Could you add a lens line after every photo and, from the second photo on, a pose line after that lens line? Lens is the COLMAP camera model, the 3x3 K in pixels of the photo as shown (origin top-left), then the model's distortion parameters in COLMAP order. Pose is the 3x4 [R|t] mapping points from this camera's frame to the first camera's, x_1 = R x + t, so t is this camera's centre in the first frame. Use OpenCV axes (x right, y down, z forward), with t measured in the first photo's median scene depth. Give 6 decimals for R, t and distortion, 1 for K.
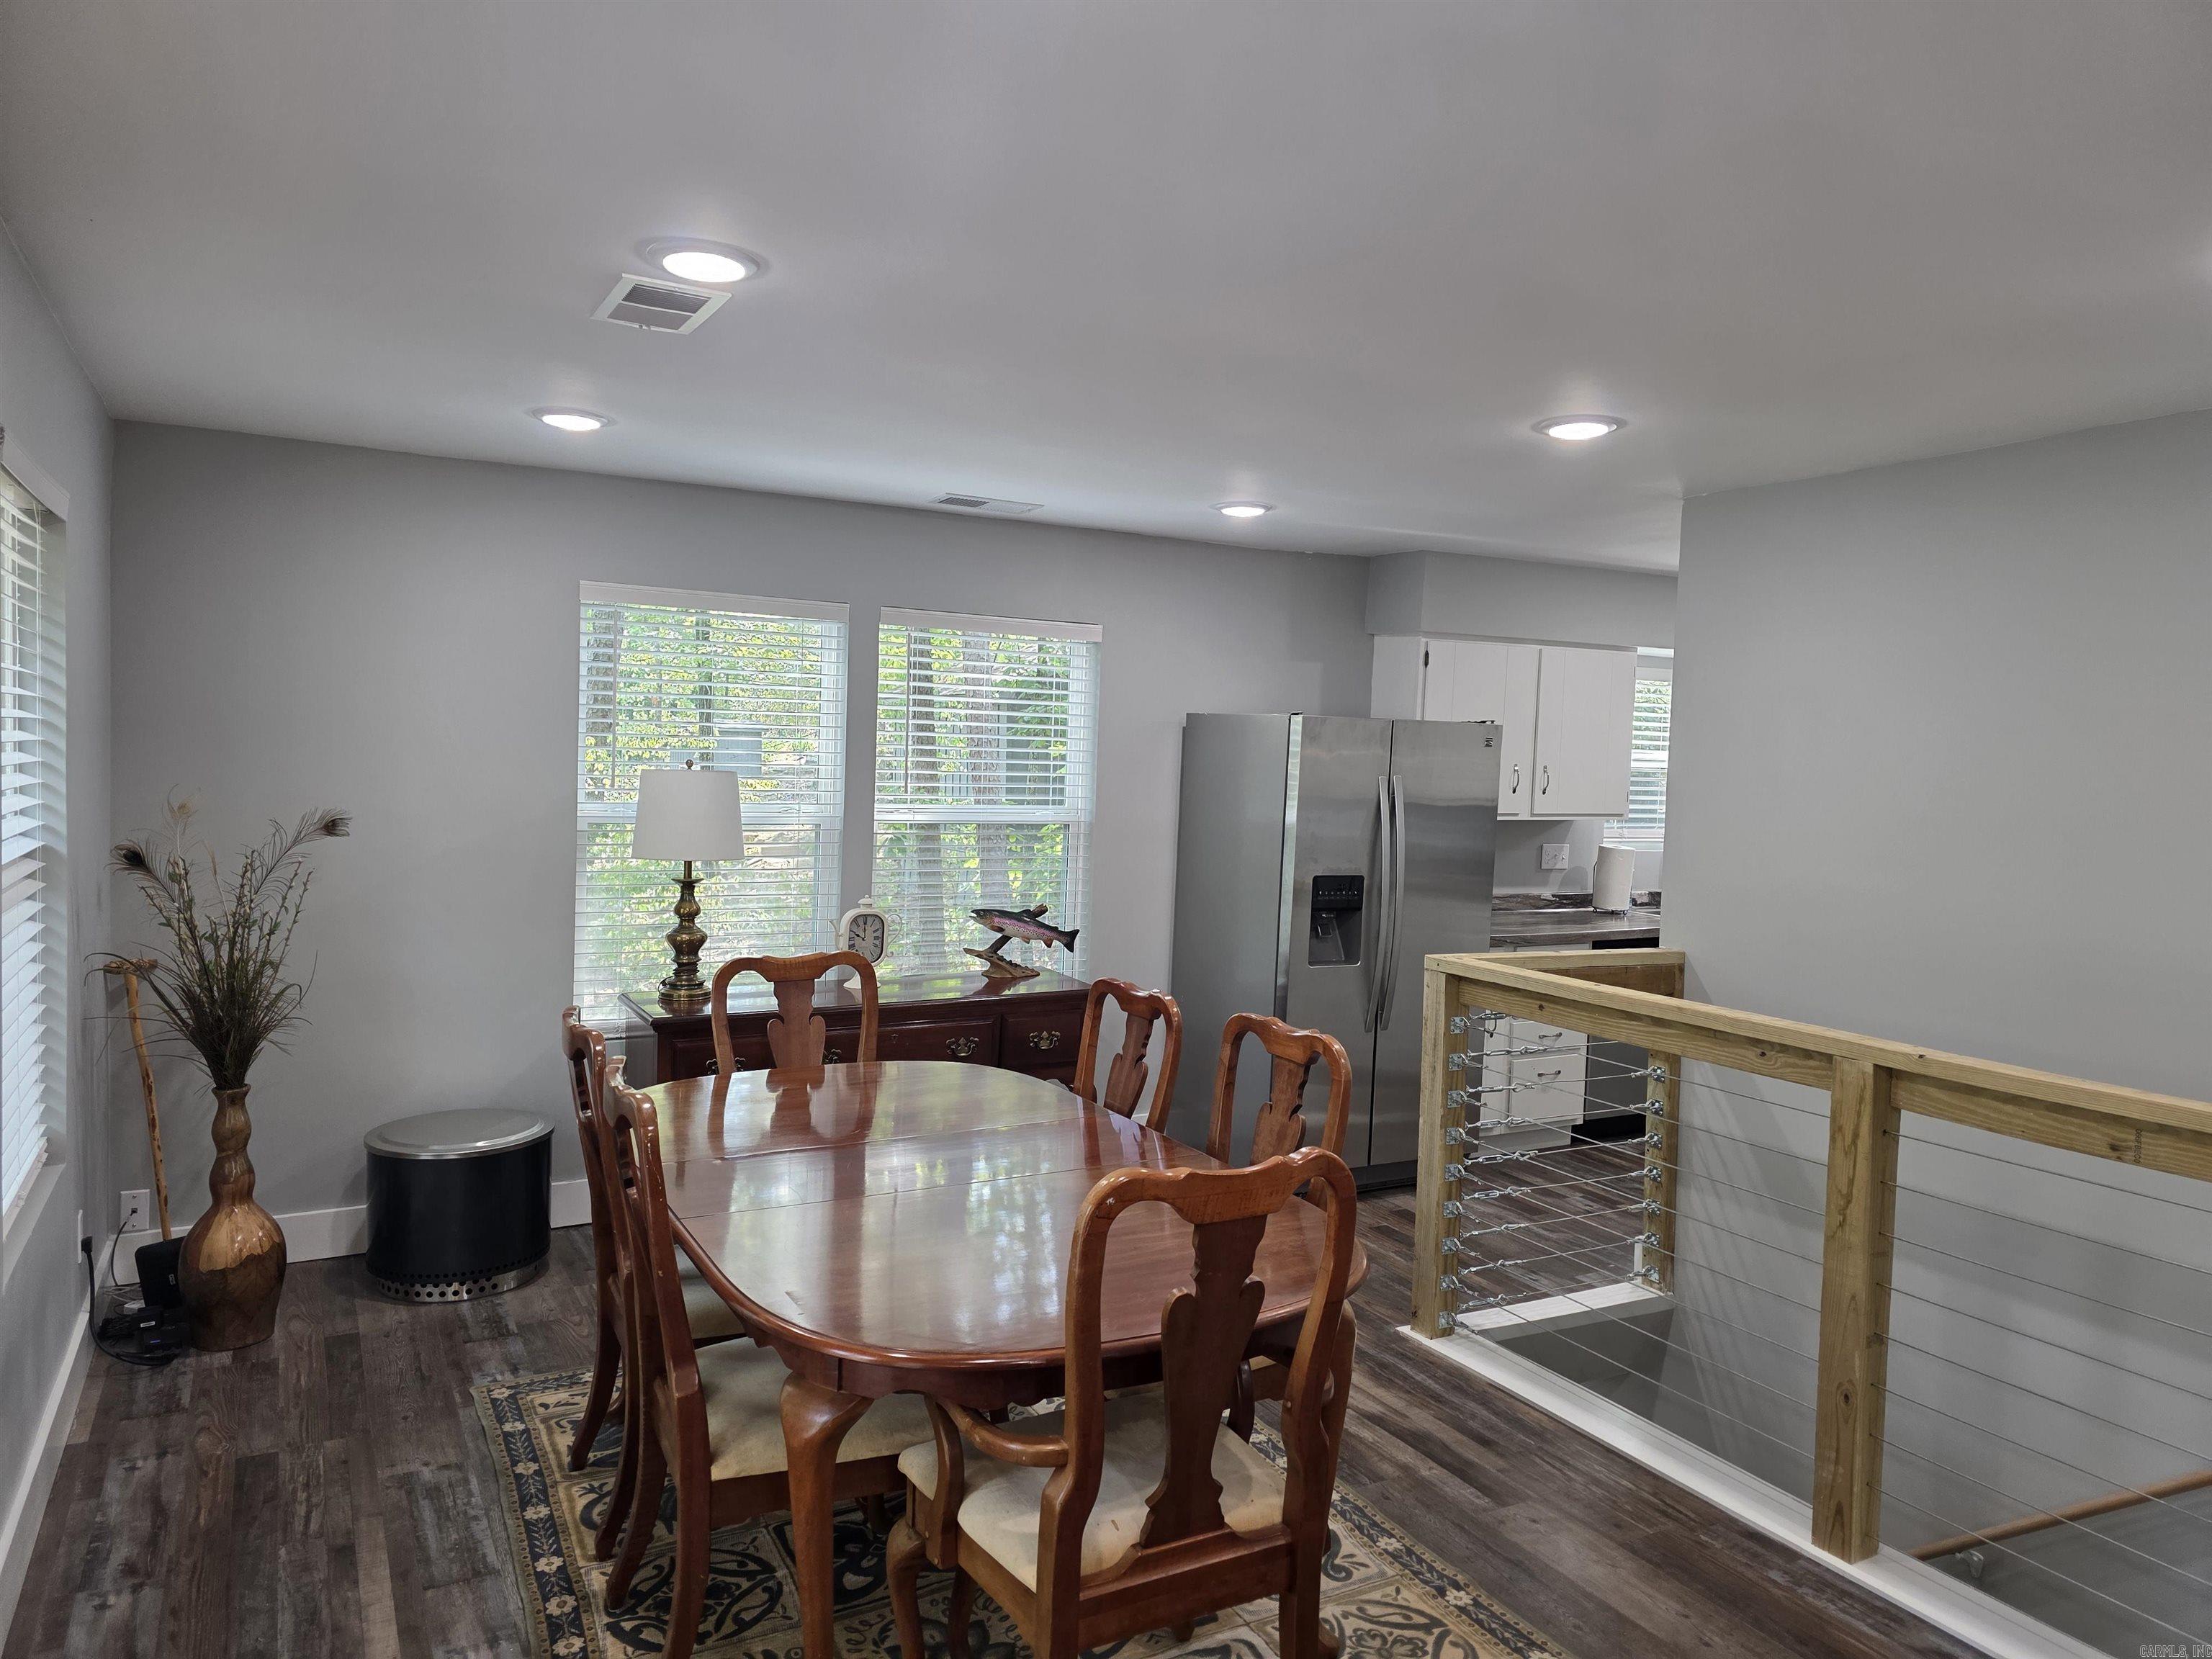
lens RADIAL K [[1484.0, 0, 1114.4], [0, 1484.0, 815.8], [0, 0, 1]] dist [0.070962, -0.050608]
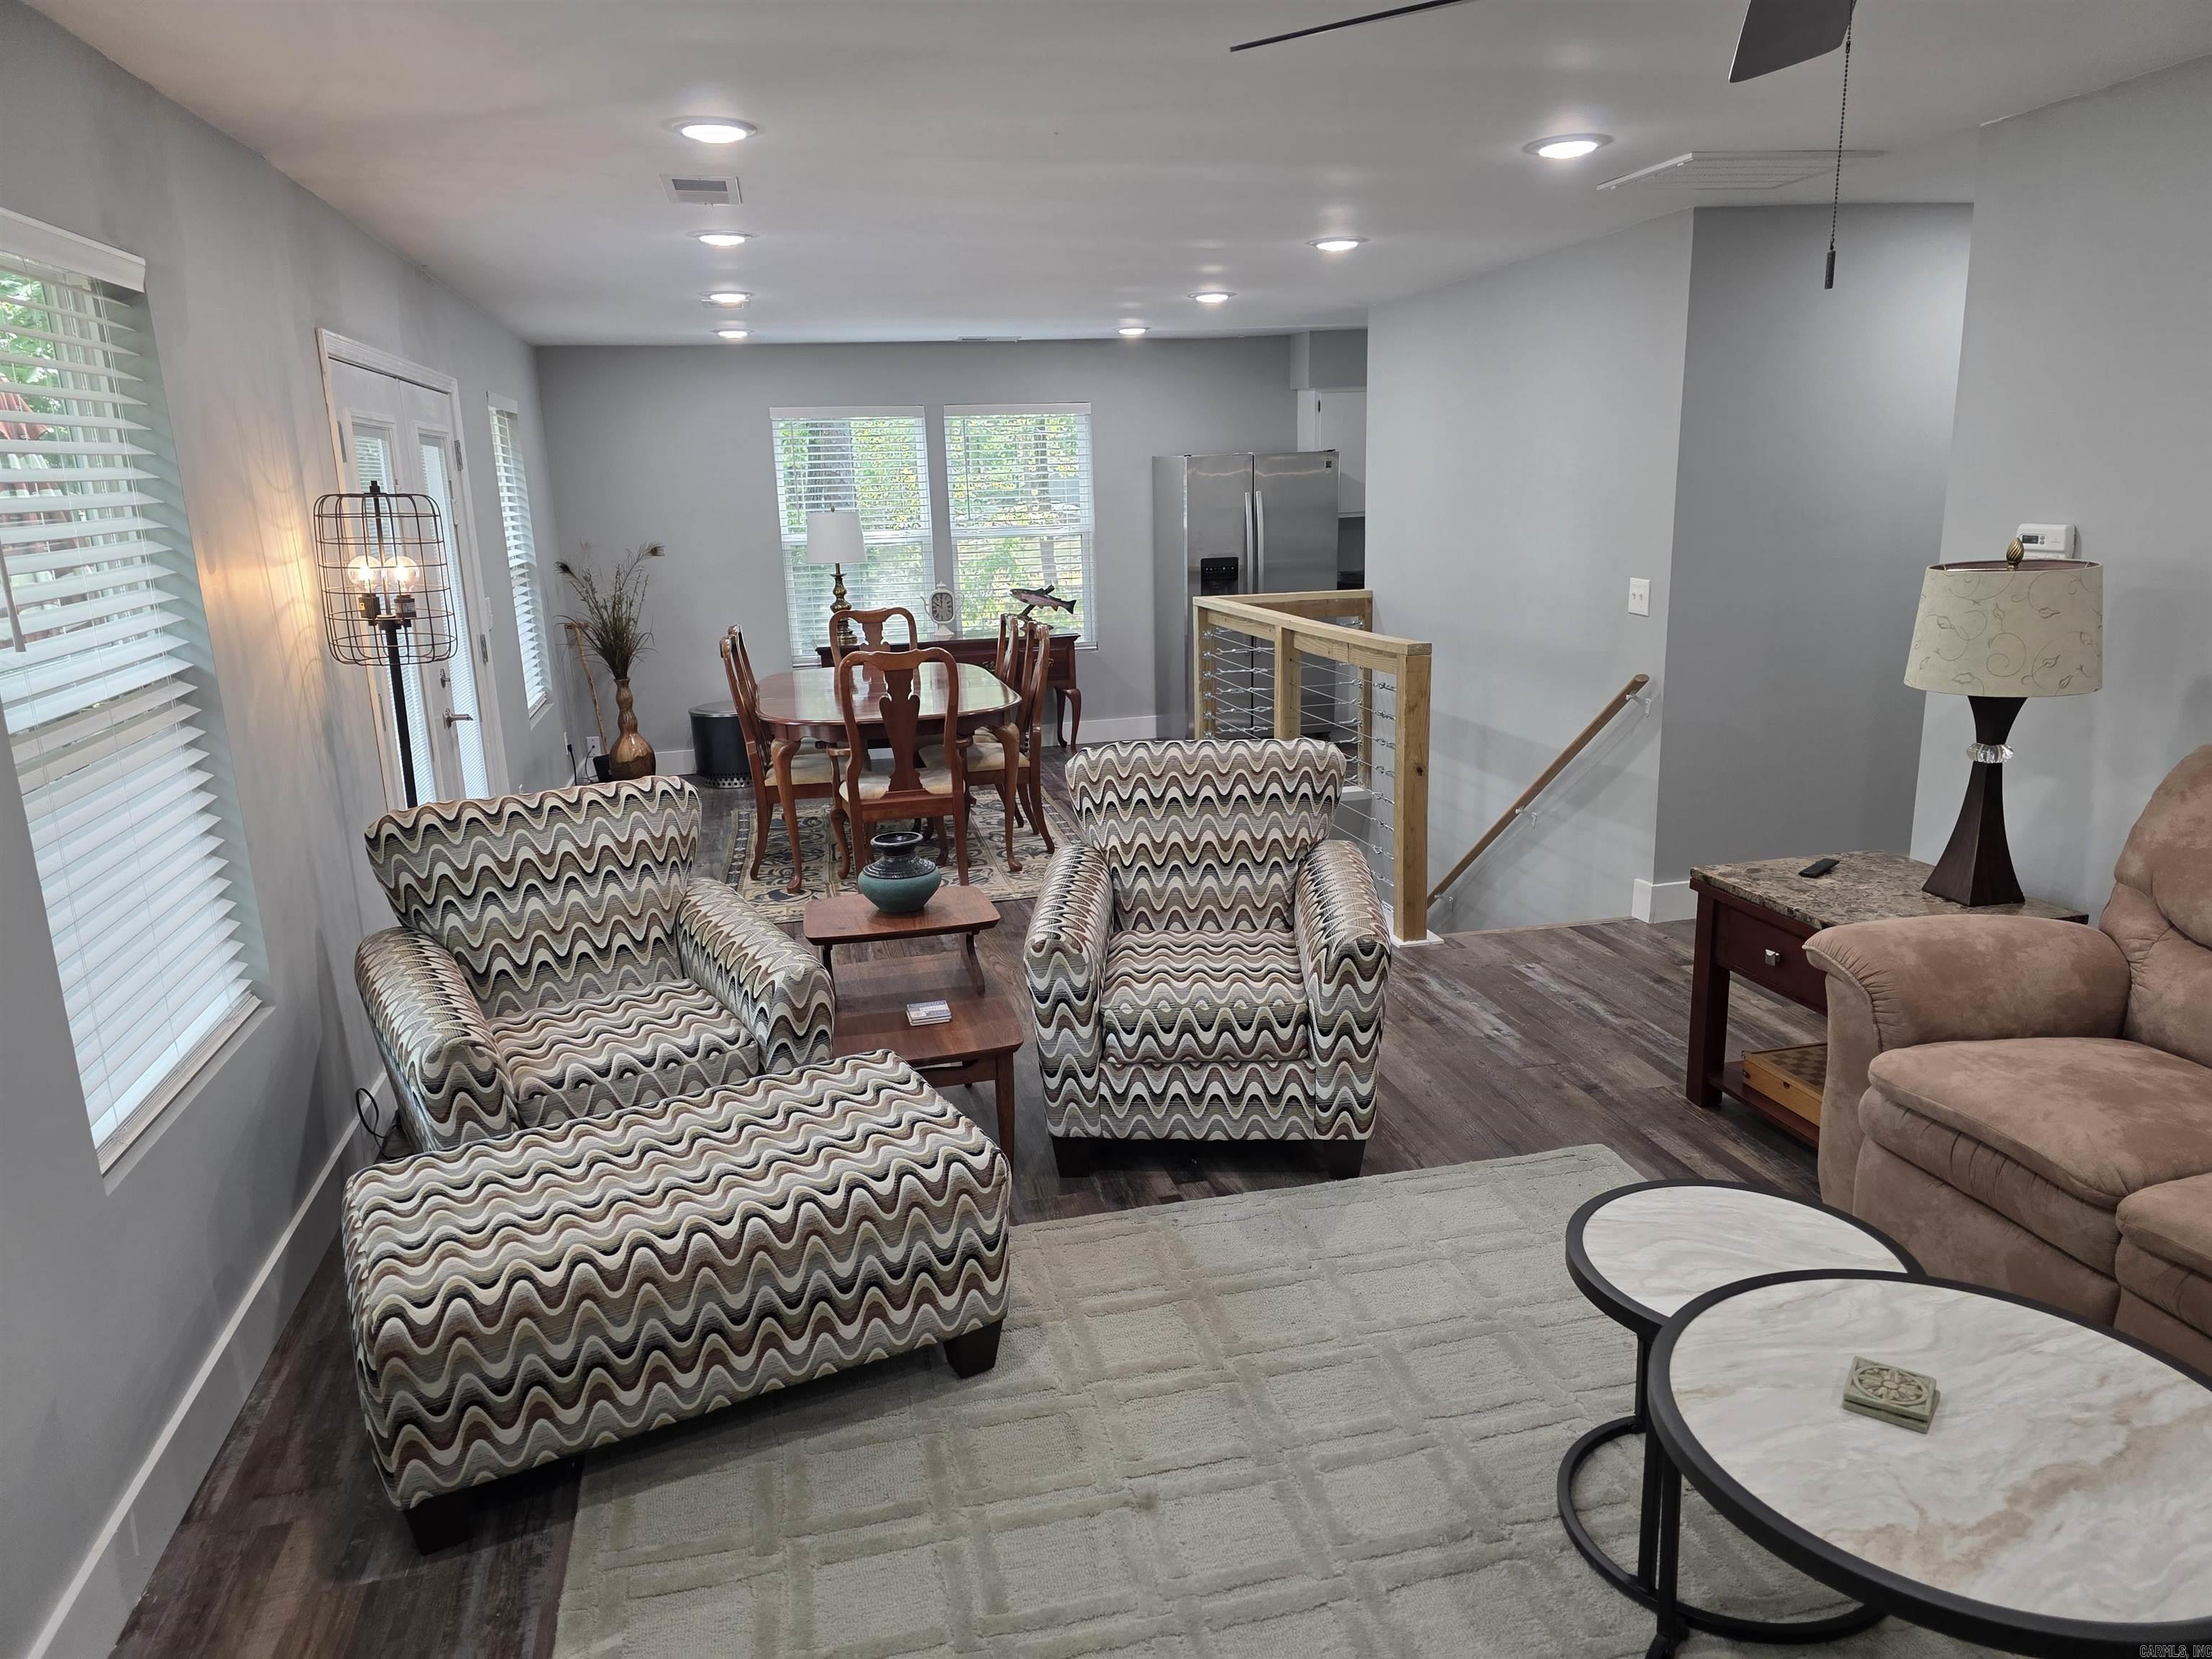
lens RADIAL K [[1484.0, 0, 1106.5], [0, 1484.0, 839.4], [0, 0, 1]] dist [0.070962, -0.050608]
pose [[0.962316, 0.008193, -0.271810, 0.543657], [0.045730, 0.980435, 0.191455, 0.026589], [0.268061, -0.196670, 0.943114, -0.709052]]
